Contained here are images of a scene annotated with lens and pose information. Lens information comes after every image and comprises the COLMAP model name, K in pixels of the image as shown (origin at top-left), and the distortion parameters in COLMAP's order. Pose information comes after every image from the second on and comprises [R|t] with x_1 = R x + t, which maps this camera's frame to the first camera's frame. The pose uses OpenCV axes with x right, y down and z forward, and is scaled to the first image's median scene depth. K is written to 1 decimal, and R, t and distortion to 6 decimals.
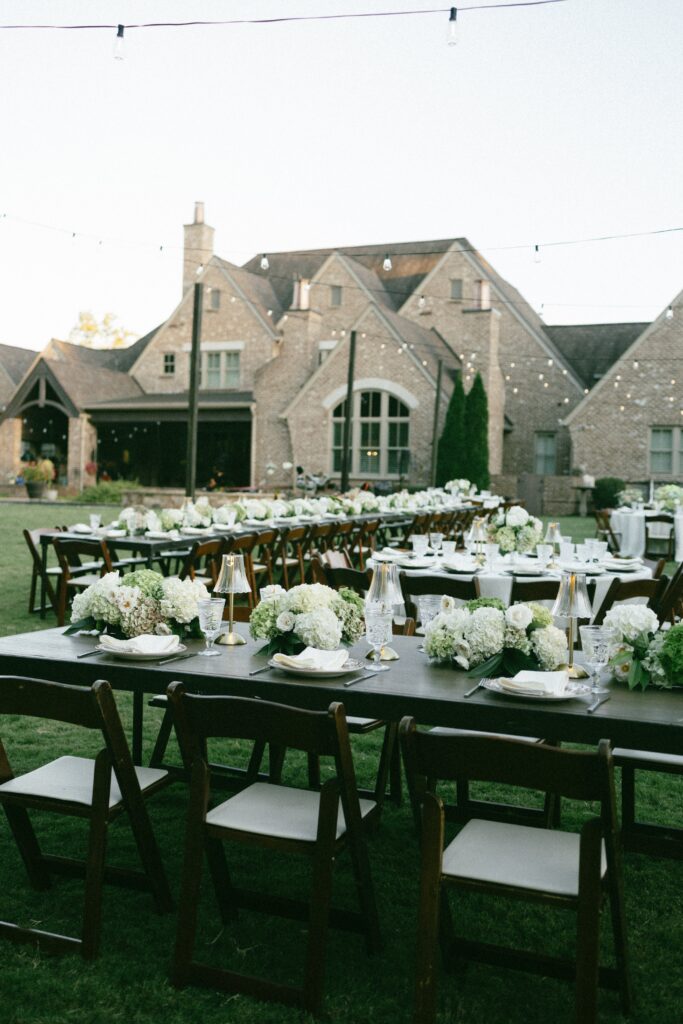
lens RADIAL K [[1041.3, 0, 341.5], [0, 1041.3, 512.0], [0, 0, 1]] dist [0.157182, 0.005435]
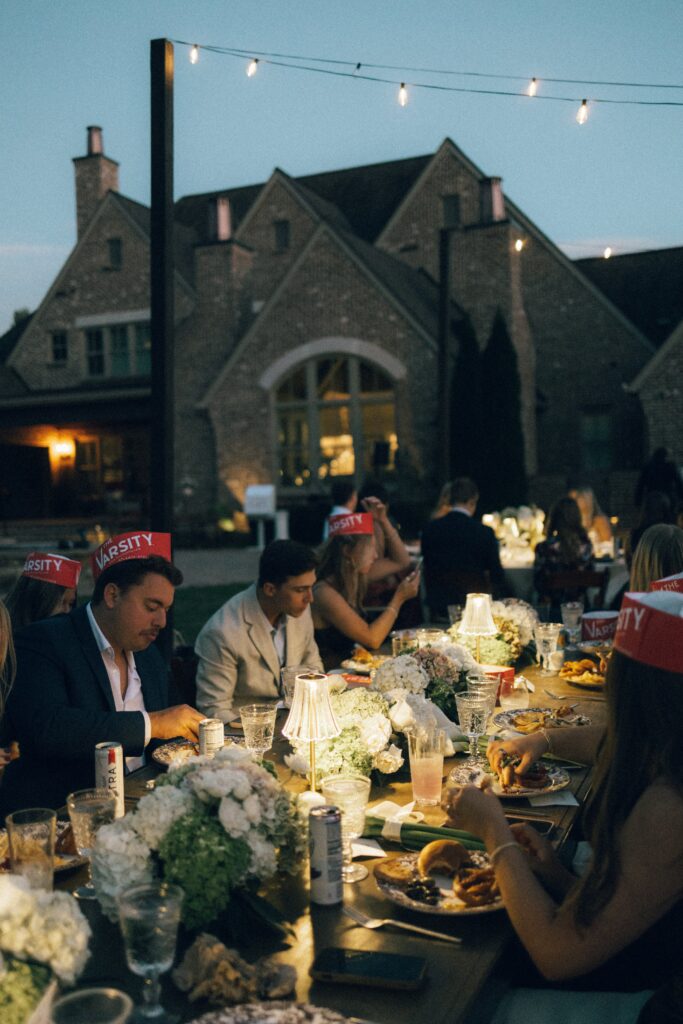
lens RADIAL K [[1041.3, 0, 341.5], [0, 1041.3, 512.0], [0, 0, 1]] dist [0.157182, 0.005435]
pose [[0.998072, -0.062041, 0.001872, 0.026195], [0.062043, 0.998072, -0.001447, -0.018391], [-0.001779, 0.001560, 0.999997, 0.338896]]
